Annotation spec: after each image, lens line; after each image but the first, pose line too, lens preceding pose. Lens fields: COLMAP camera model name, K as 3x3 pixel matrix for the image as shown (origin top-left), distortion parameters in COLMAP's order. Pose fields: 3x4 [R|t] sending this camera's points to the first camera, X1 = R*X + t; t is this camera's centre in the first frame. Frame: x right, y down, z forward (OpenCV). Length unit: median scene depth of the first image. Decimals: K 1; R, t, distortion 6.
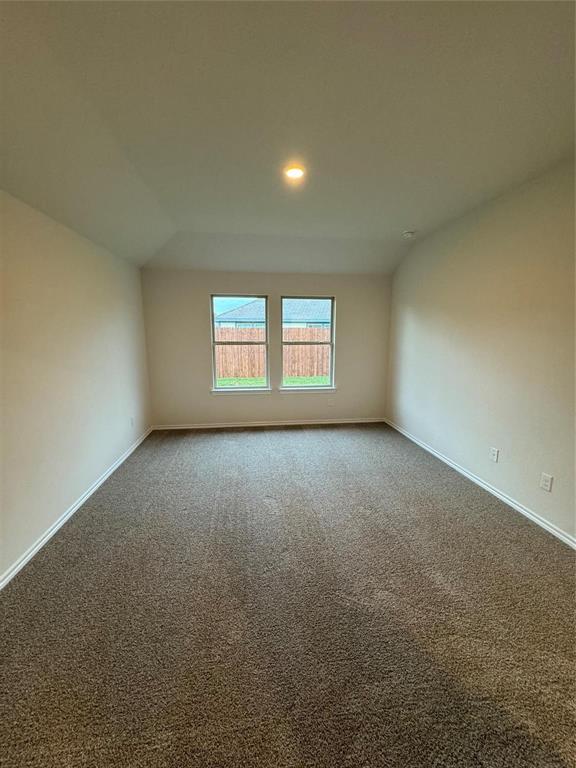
lens RADIAL K [[306.2, 0, 288.0], [0, 306.2, 384.0], [0, 0, 1]] dist [-0.000776, 0.000052]
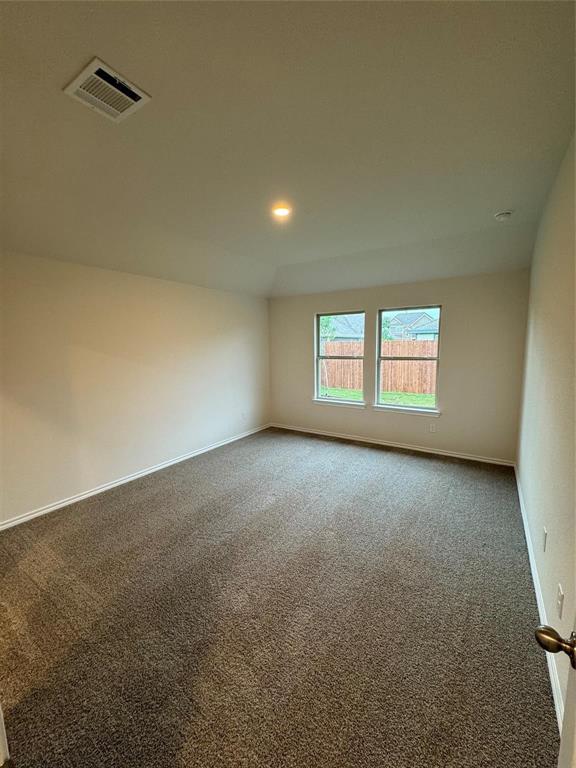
lens RADIAL K [[304.6, 0, 288.0], [0, 304.6, 384.0], [0, 0, 1]] dist [-0.001828, 0.000102]
pose [[0.755058, 0.068678, -0.652051, 0.398810], [-0.093851, 0.995579, -0.003817, -0.022020], [0.648907, 0.064078, 0.758165, 0.093465]]
